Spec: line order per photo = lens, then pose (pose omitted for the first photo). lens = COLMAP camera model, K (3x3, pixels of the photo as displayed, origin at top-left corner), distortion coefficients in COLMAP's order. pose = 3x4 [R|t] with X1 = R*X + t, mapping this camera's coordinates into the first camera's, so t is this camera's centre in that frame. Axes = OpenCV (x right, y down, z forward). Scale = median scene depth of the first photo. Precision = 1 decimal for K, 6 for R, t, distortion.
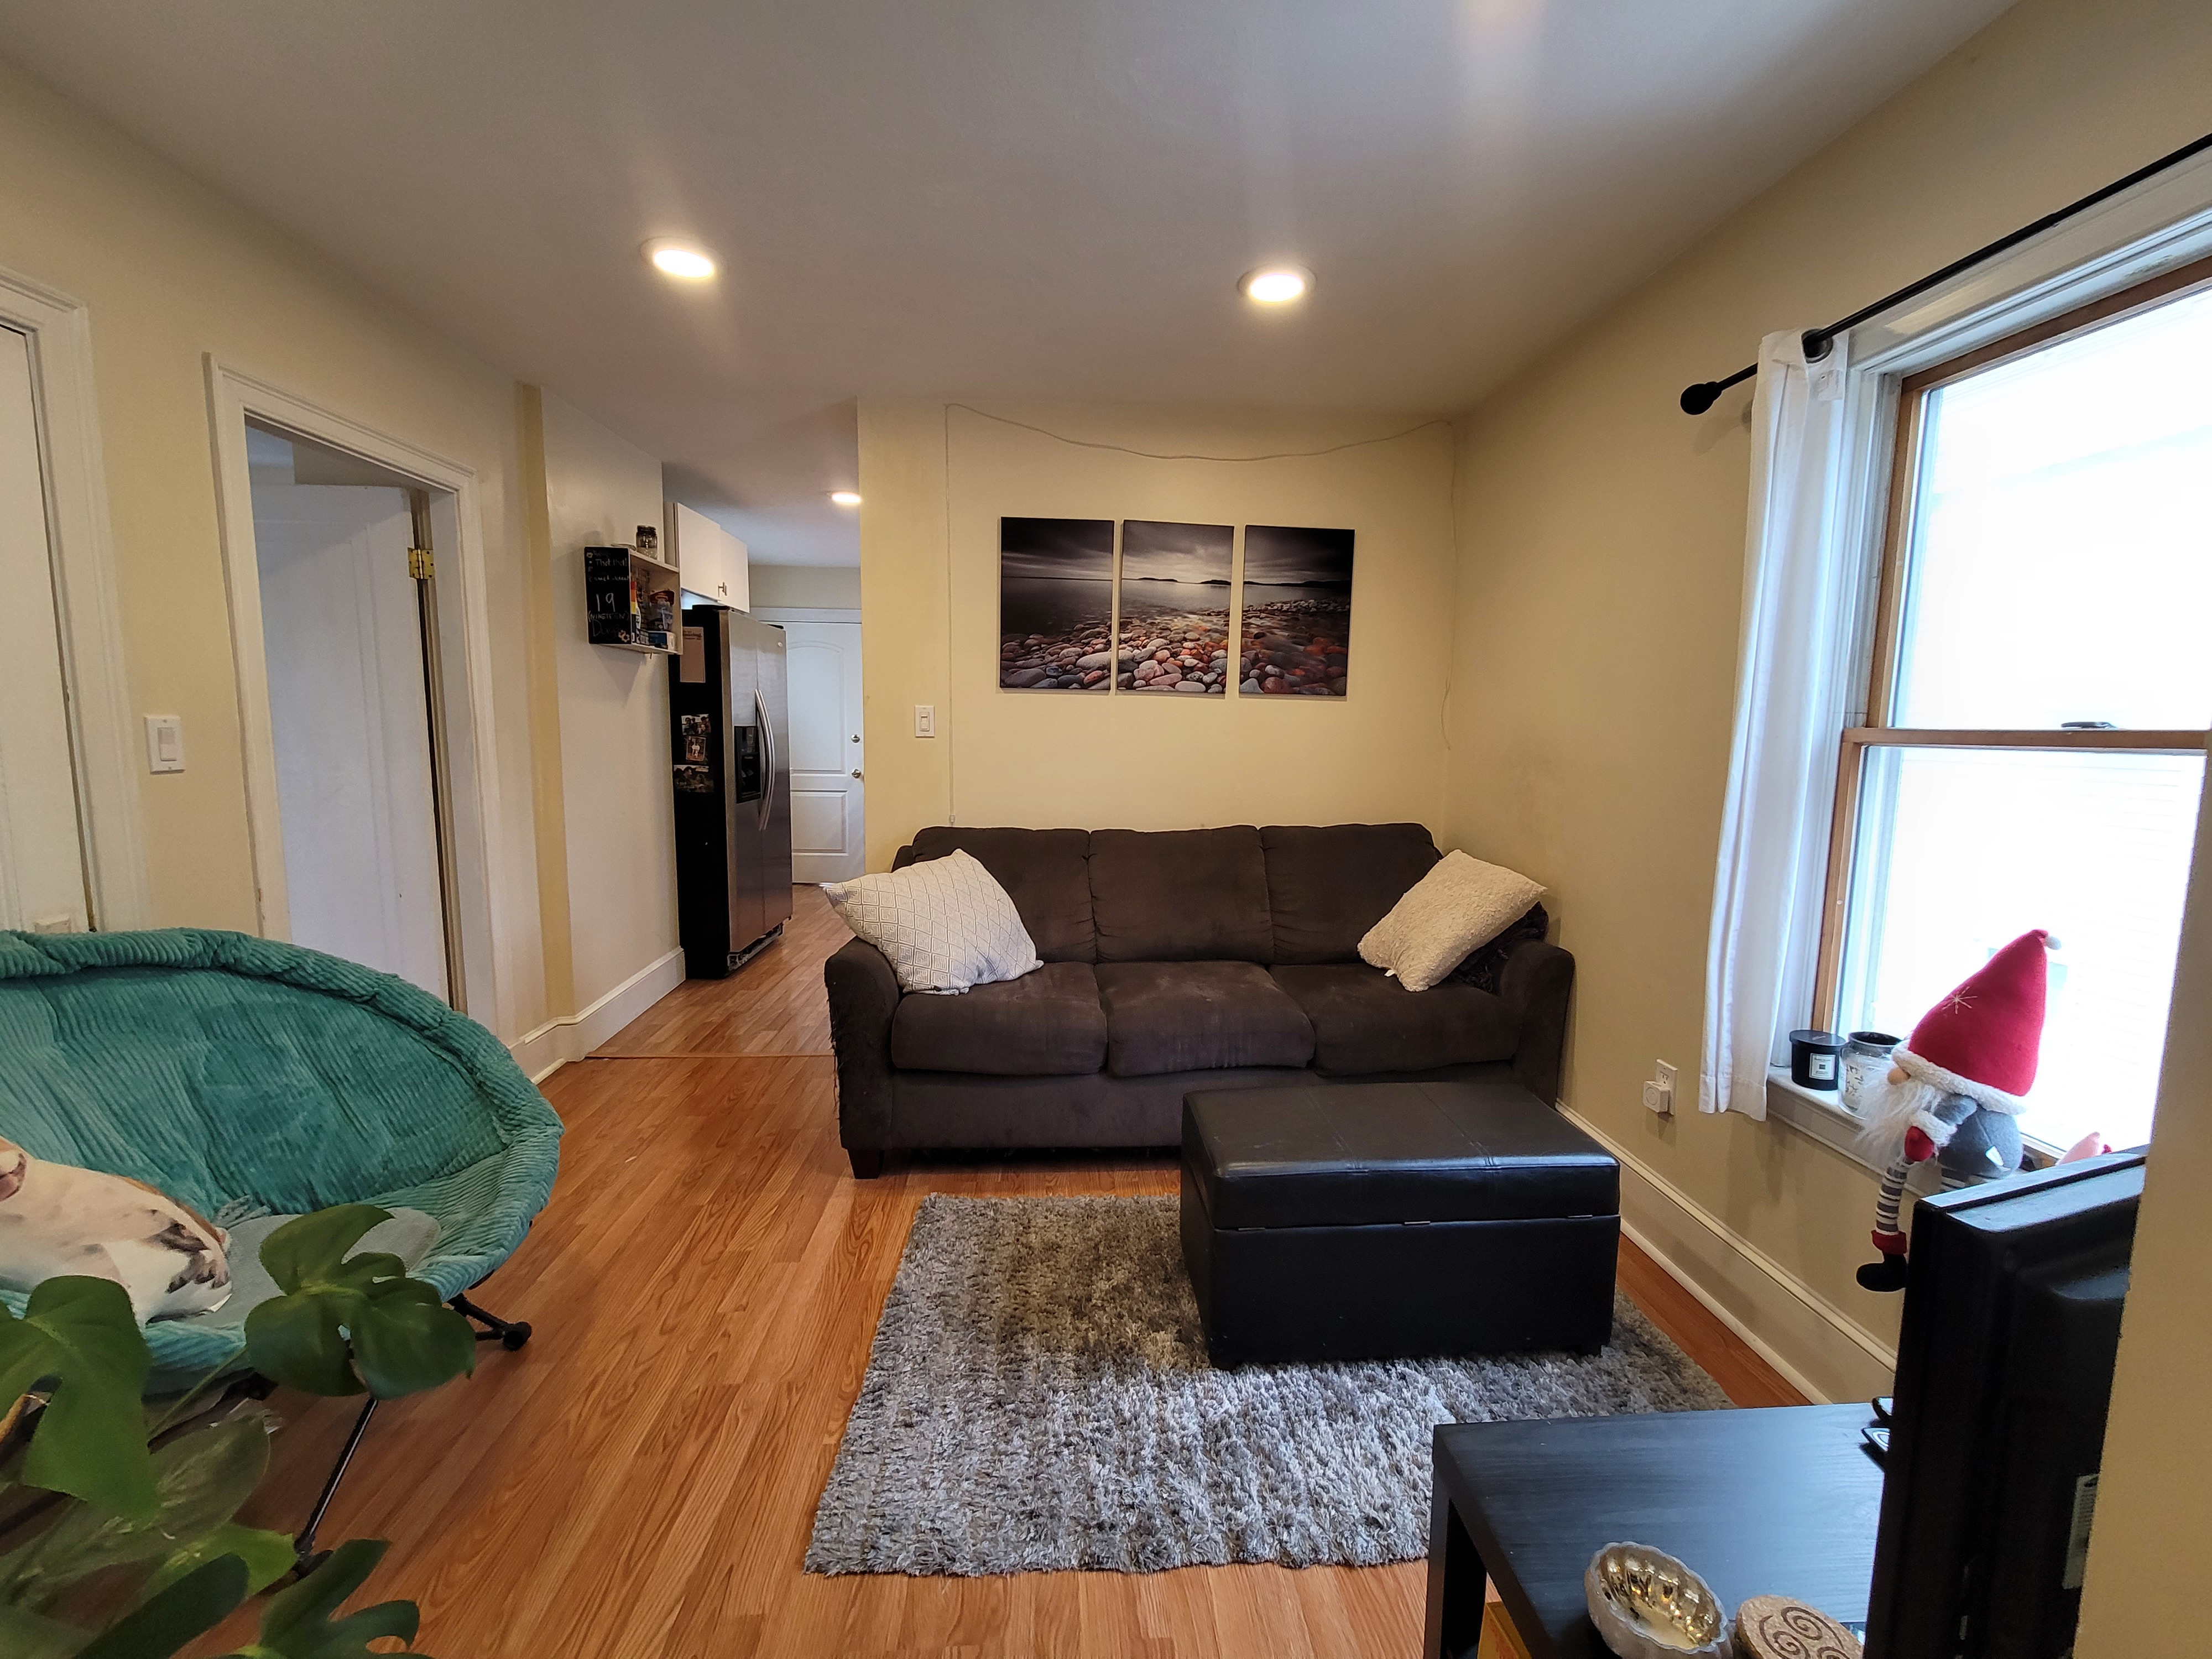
lens RADIAL K [[905.4, 0, 1113.1], [0, 905.4, 827.6], [0, 0, 1]] dist [-0.007738, 0.000577]
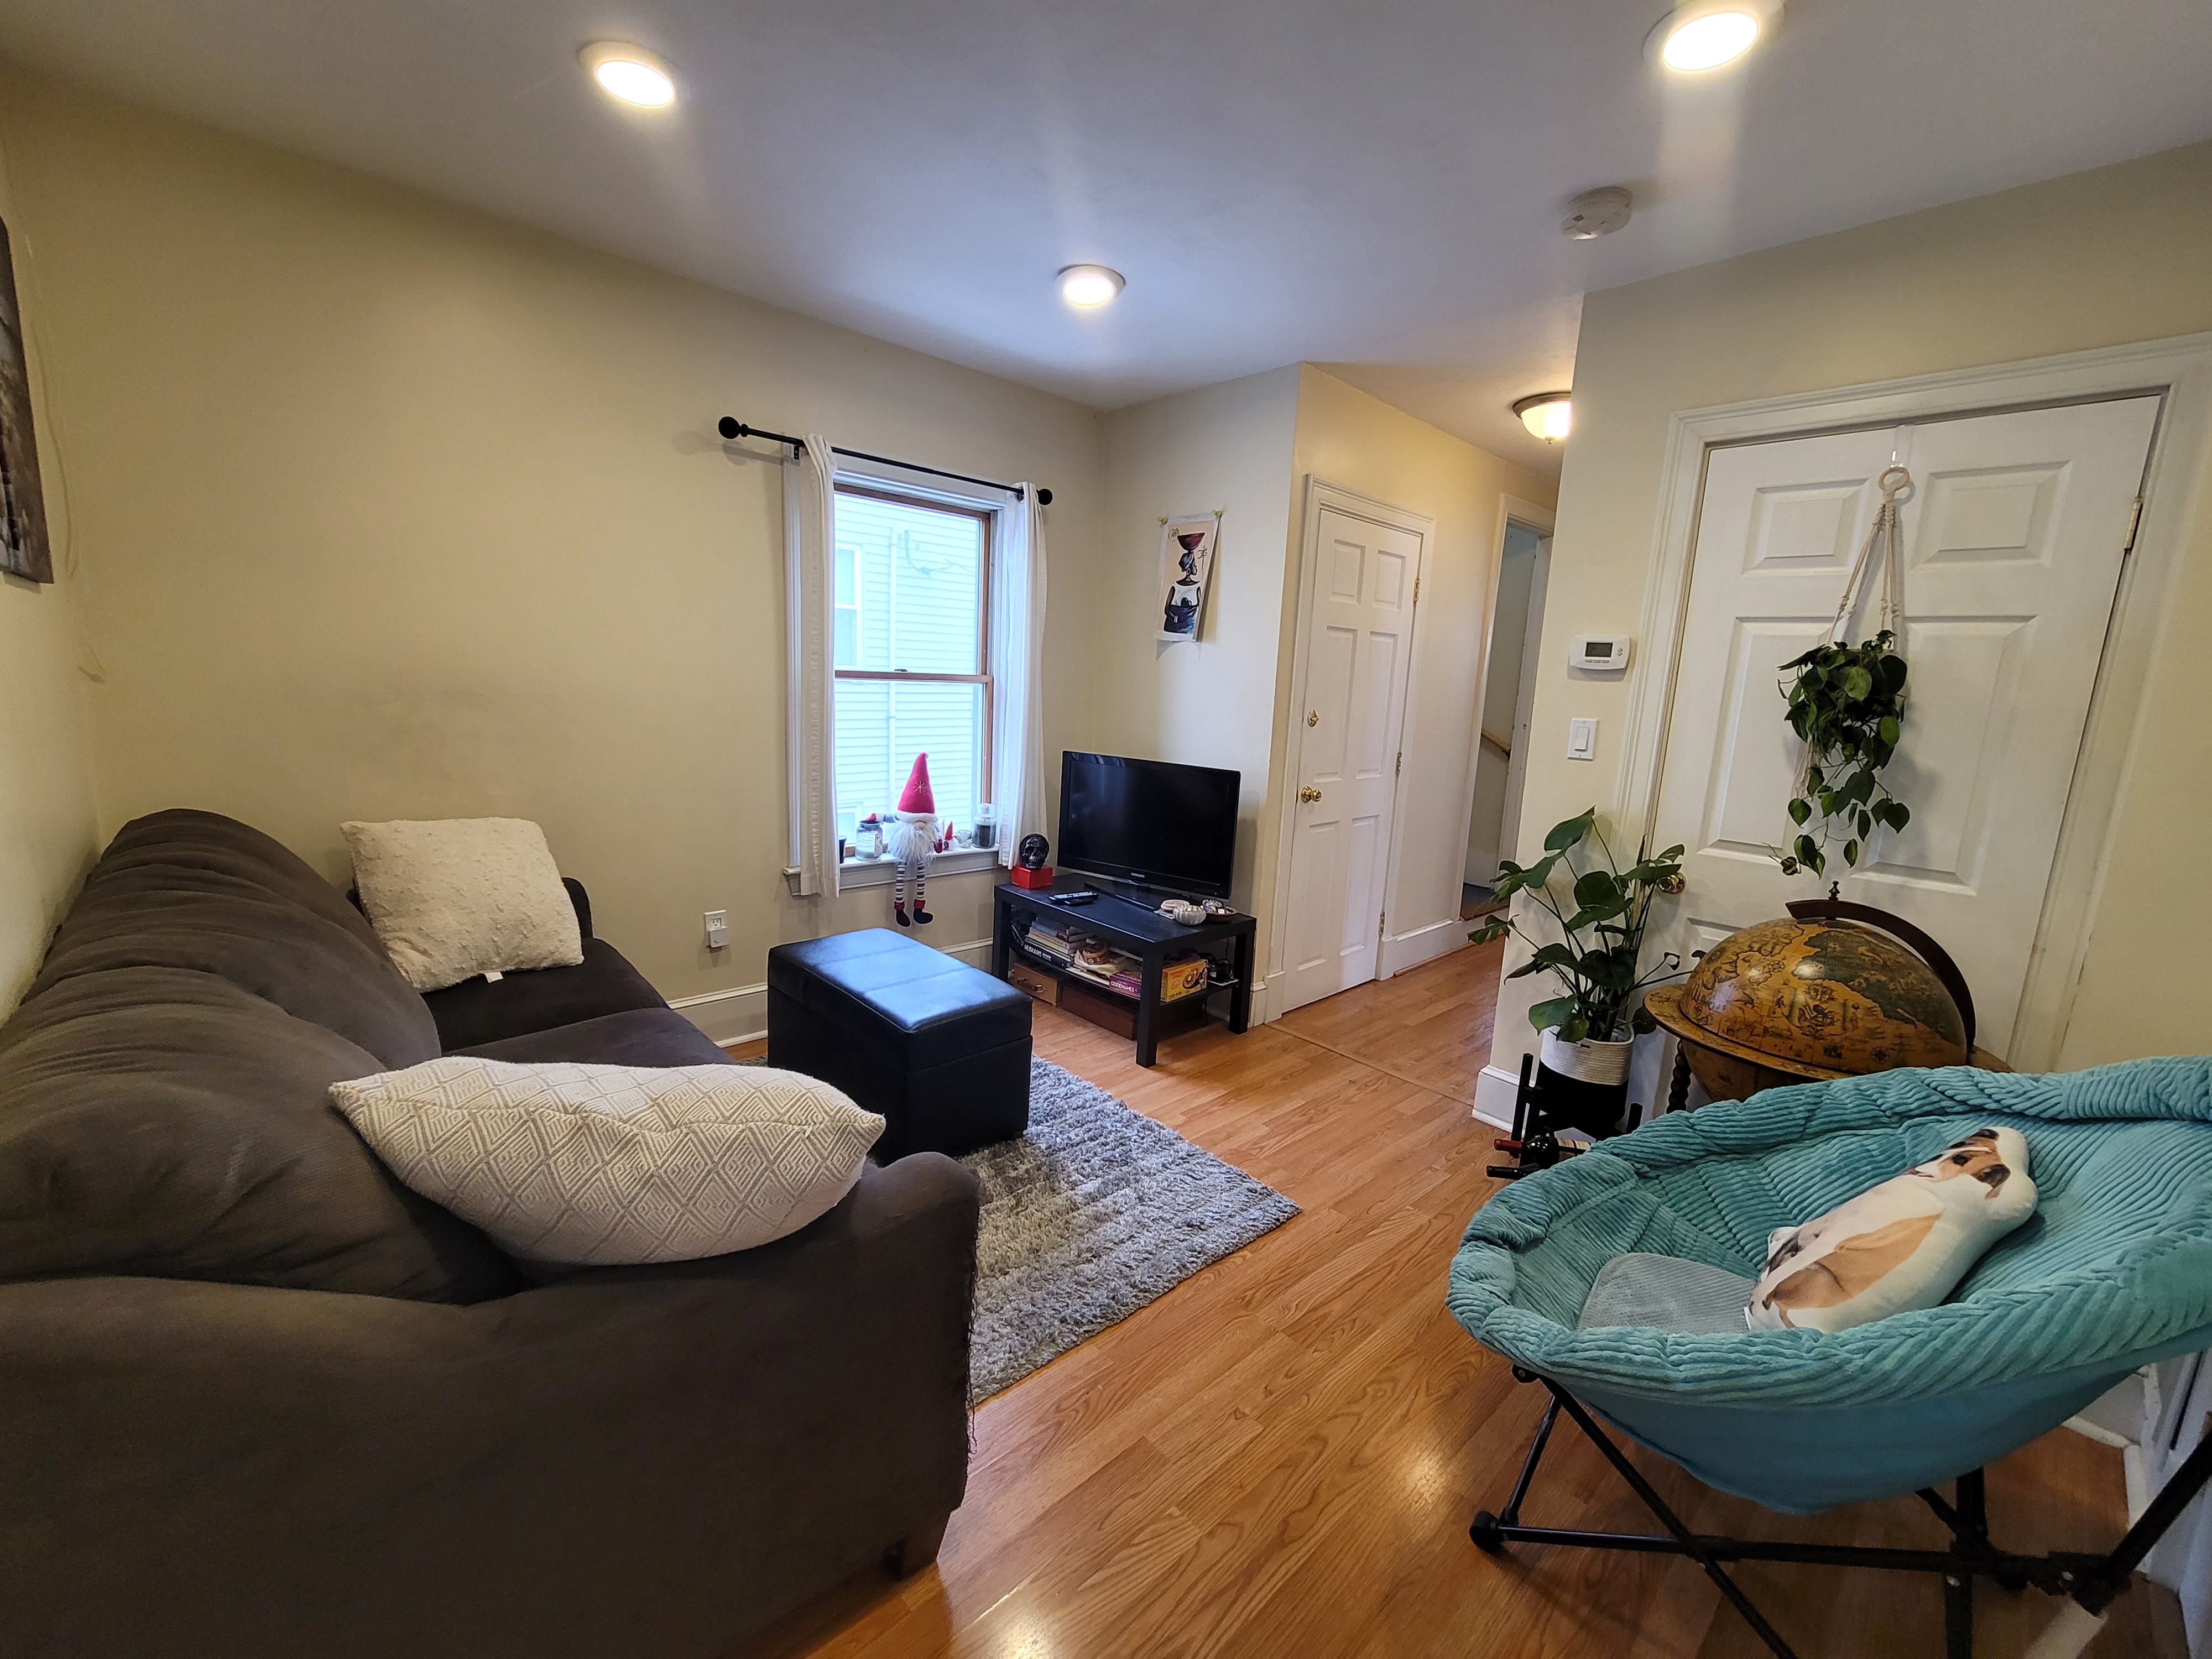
lens RADIAL K [[905.4, 0, 1113.1], [0, 905.4, 827.6], [0, 0, 1]] dist [-0.007738, 0.000577]
pose [[-0.637584, -0.170118, 0.751363, -1.018824], [0.033213, 0.968337, 0.247427, -0.237328], [-0.769664, 0.182710, -0.611746, 1.750547]]
